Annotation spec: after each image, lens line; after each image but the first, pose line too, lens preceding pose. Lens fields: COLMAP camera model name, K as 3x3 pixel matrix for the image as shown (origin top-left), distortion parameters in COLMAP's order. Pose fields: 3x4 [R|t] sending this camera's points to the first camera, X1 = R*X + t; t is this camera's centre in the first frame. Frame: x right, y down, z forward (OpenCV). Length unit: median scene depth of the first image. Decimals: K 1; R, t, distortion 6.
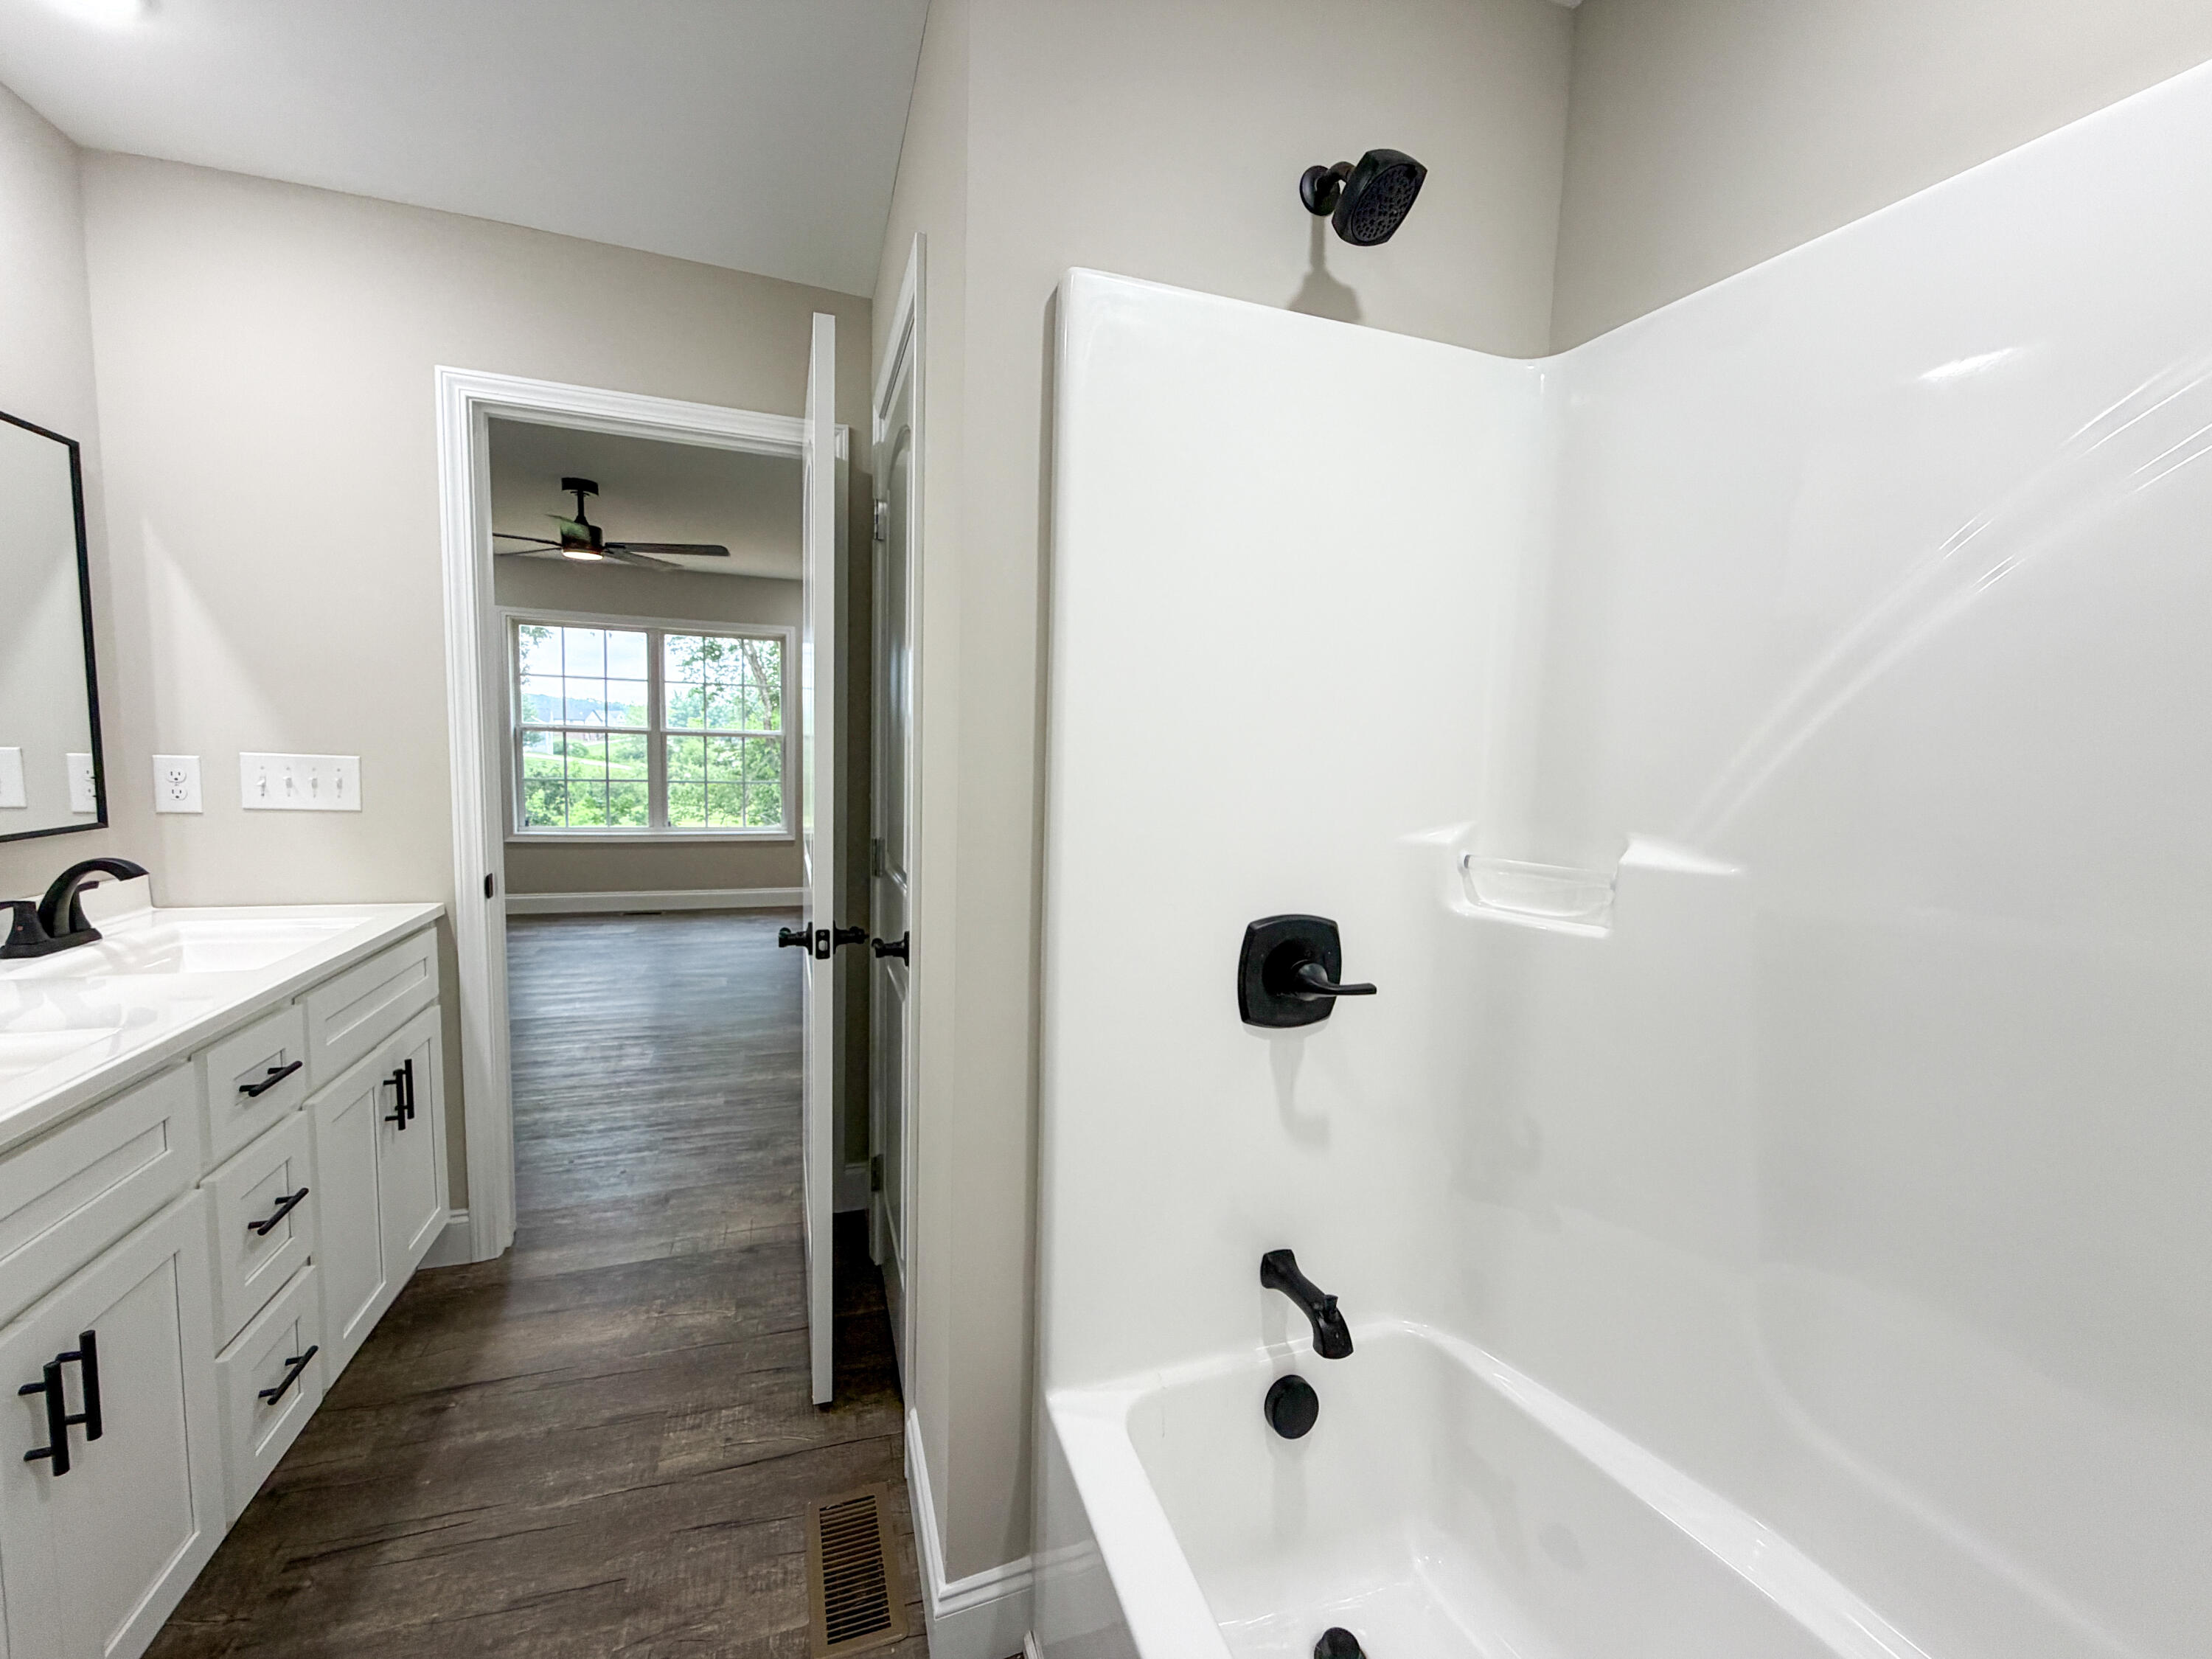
lens RADIAL K [[892.2, 0, 1116.0], [0, 892.2, 824.4], [0, 0, 1]] dist [-0.004024, 0.001584]
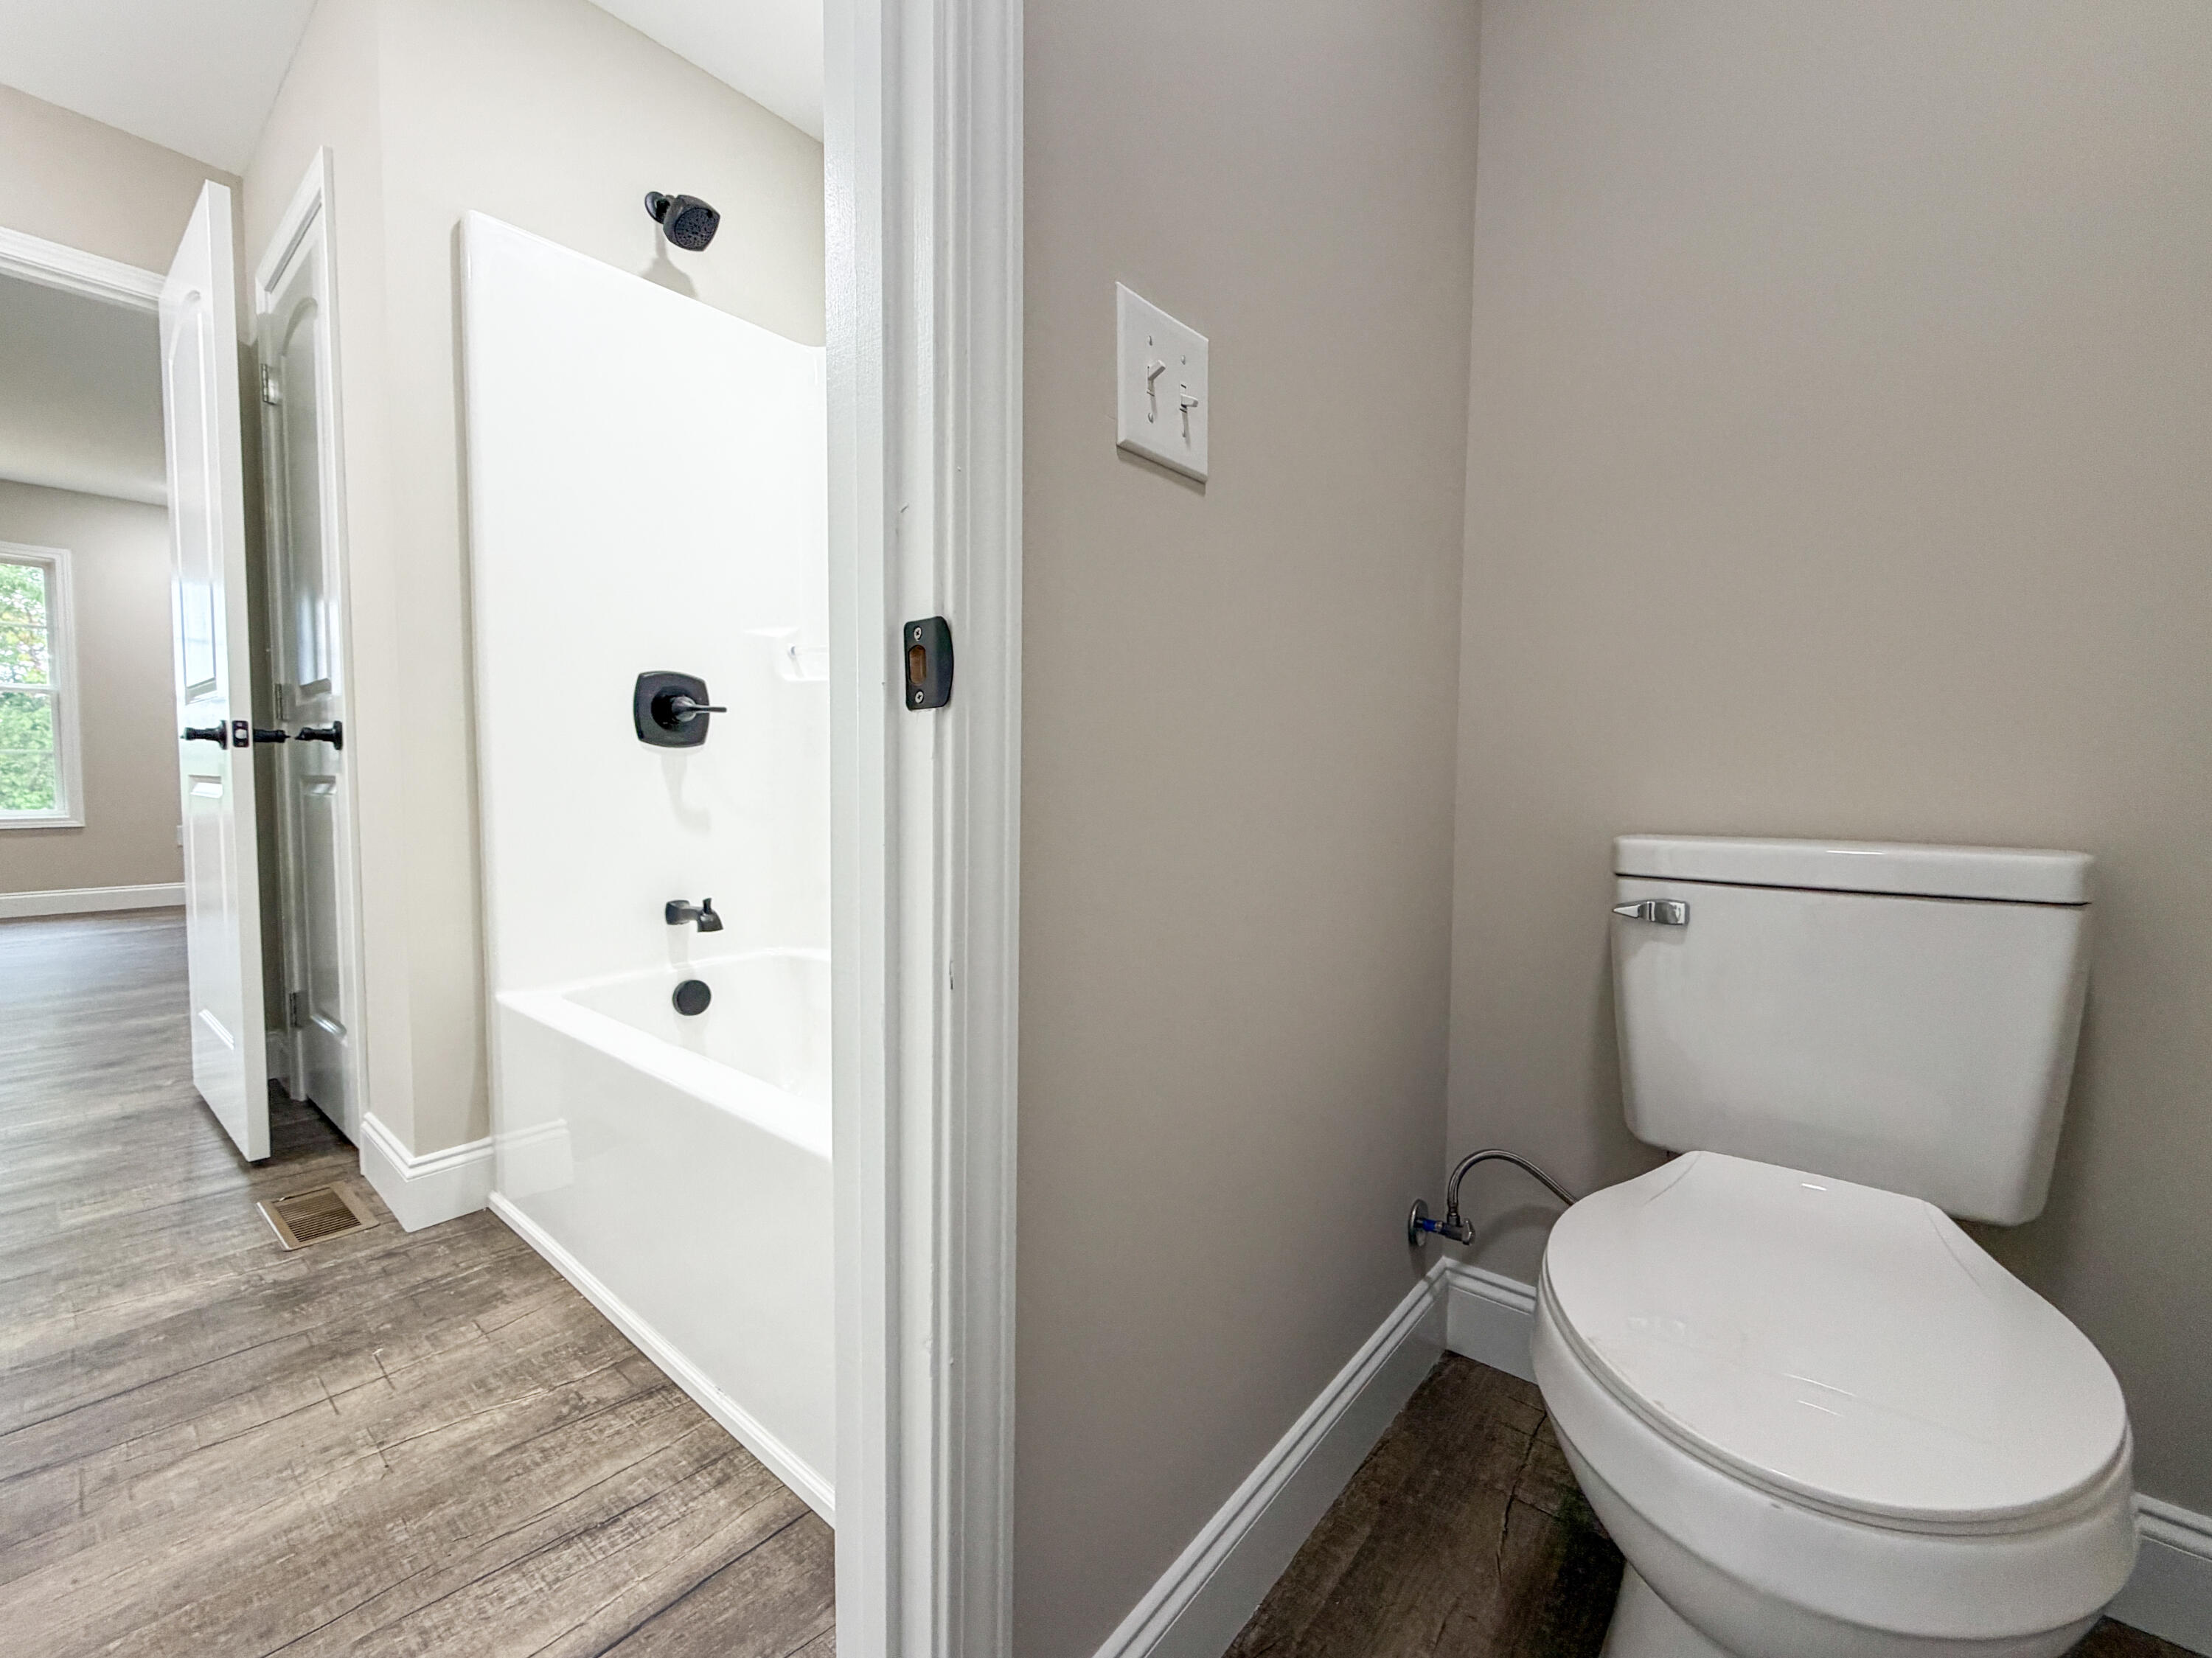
lens RADIAL K [[892.1, 0, 1100.5], [0, 892.1, 825.3], [0, 0, 1]] dist [-0.004024, 0.001584]
pose [[0.857717, -0.050079, 0.511677, 0.031505], [0.061876, 0.998066, -0.006039, 0.406477], [-0.510385, 0.036840, 0.859157, -0.662664]]
